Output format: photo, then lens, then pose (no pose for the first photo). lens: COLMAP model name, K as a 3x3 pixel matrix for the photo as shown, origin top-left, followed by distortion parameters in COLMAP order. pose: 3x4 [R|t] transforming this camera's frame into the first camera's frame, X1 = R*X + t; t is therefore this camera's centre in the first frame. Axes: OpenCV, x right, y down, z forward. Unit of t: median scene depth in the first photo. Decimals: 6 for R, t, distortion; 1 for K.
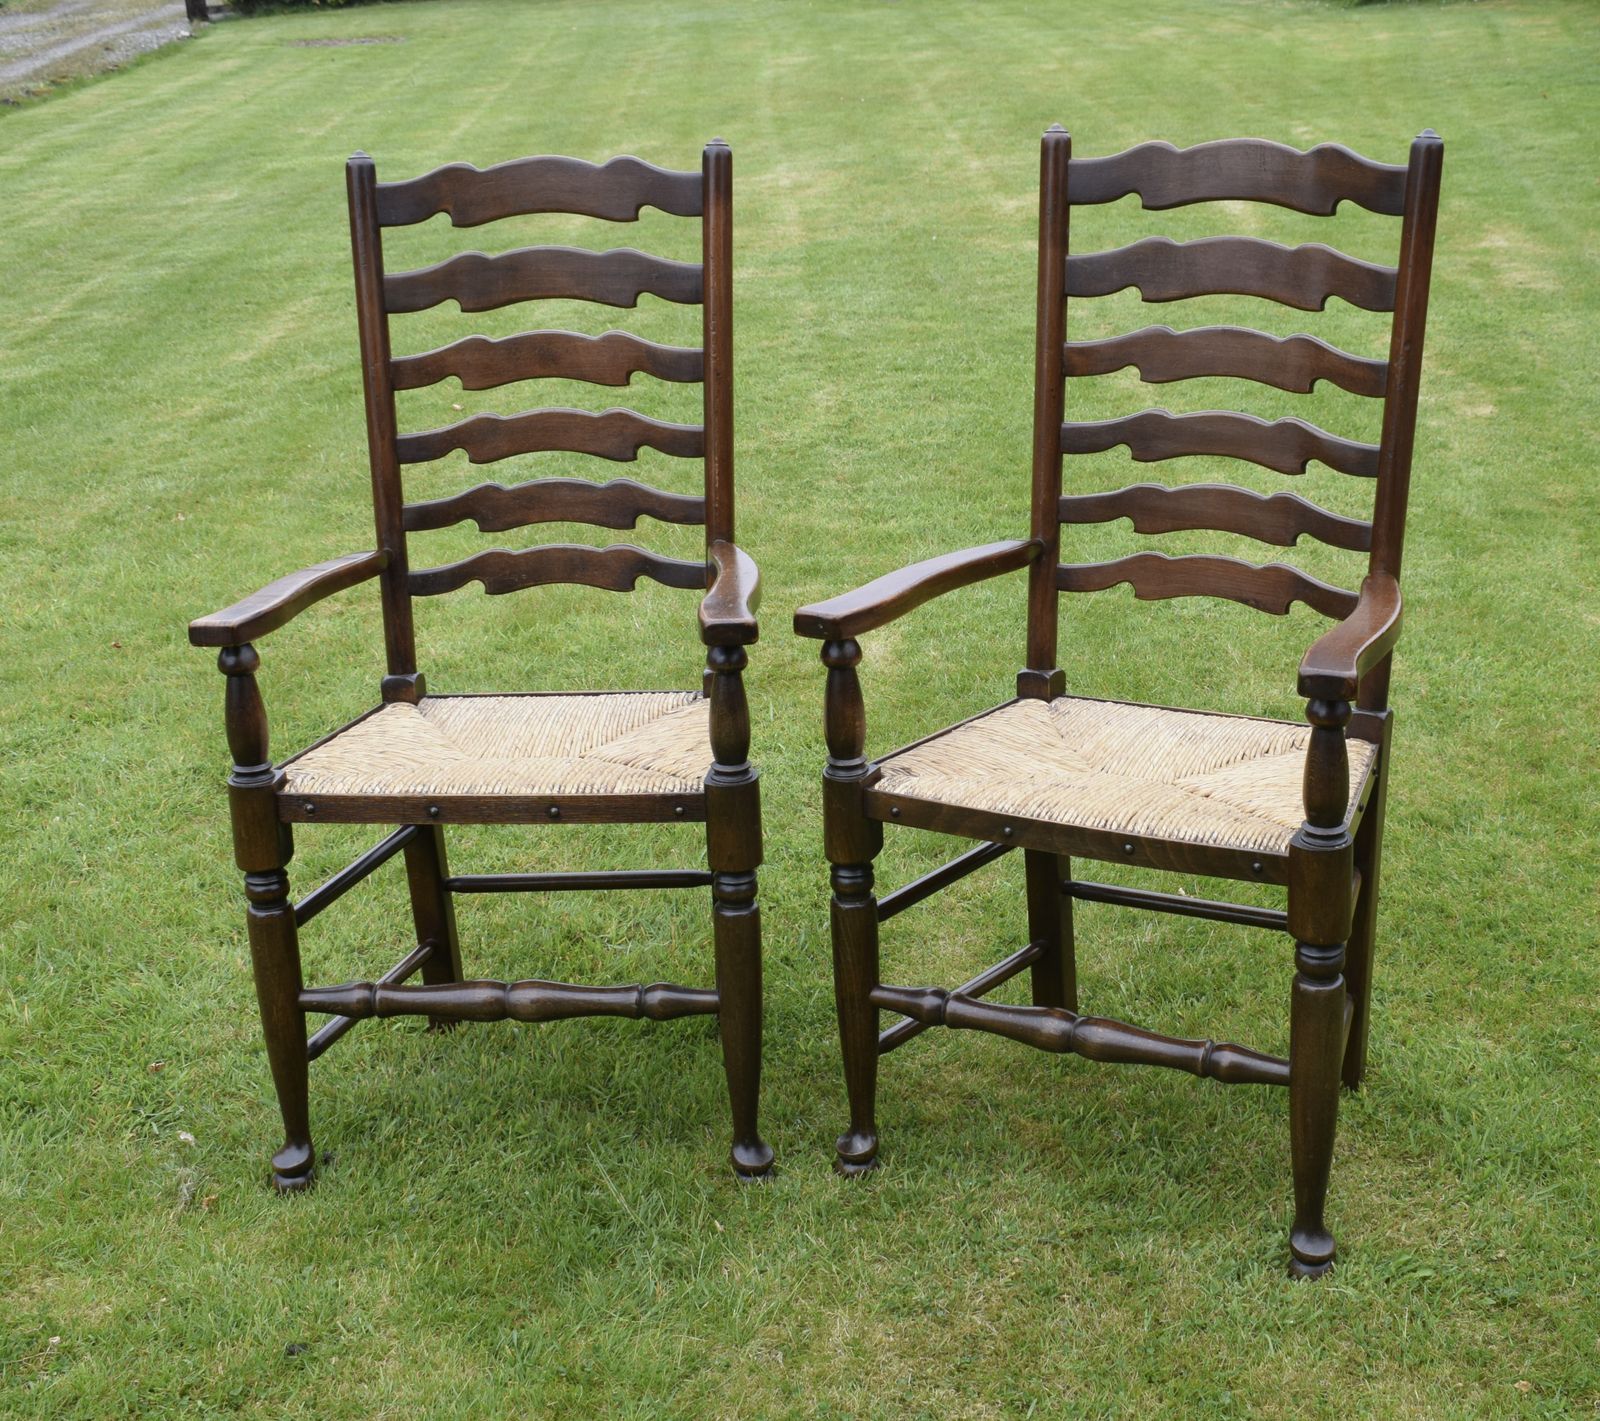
lens RADIAL K [[2229.9, 0, 905.0], [0, 2229.9, 692.8], [0, 0, 1]] dist [-0.025681, 0.000000]
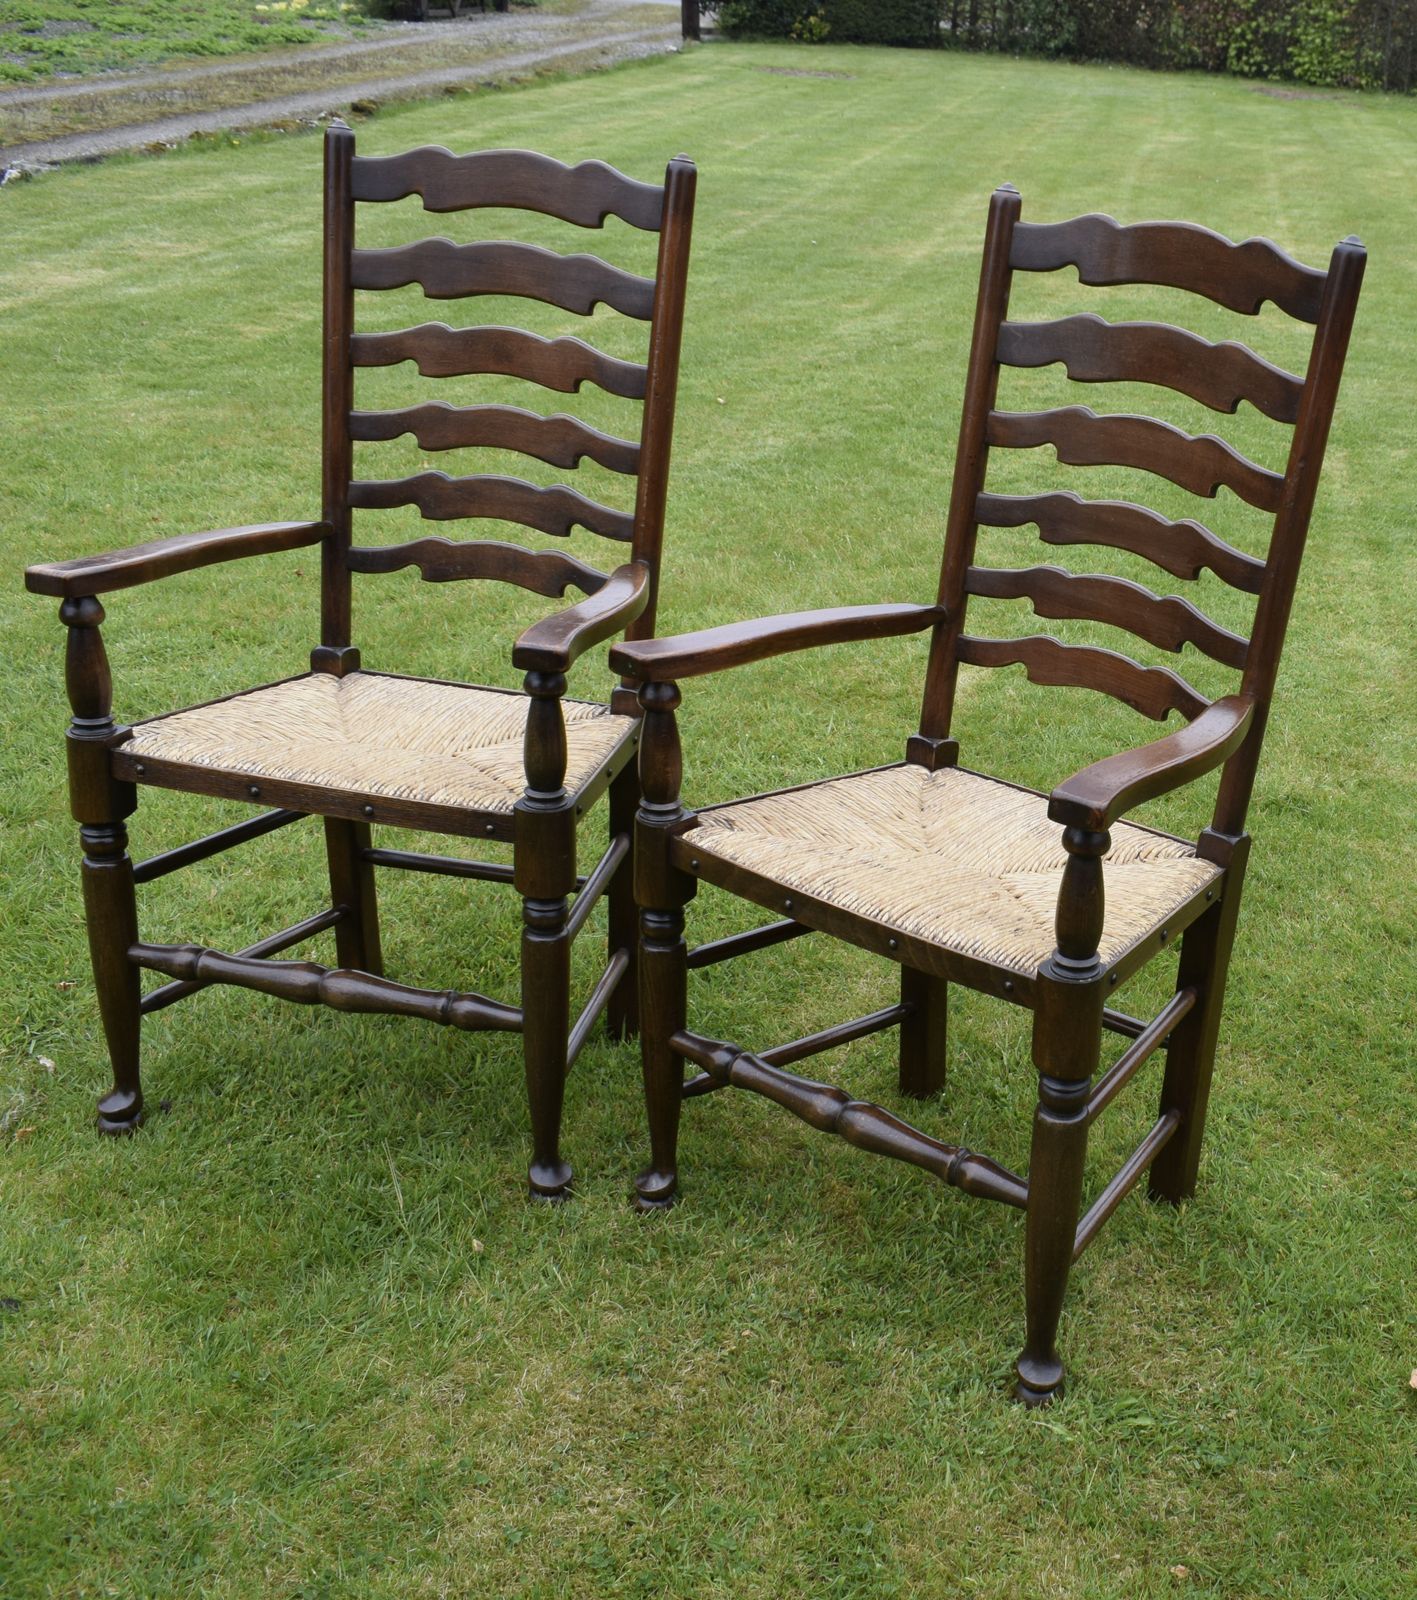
lens RADIAL K [[1910.1, 0, 1097.3], [0, 1910.1, 805.6], [0, 0, 1]] dist [-0.016241, 0.000000]
pose [[0.986551, 0.152075, -0.059915, 0.200619], [-0.148394, 0.986999, 0.061741, -0.046405], [0.068525, -0.052020, 0.996292, 0.167799]]
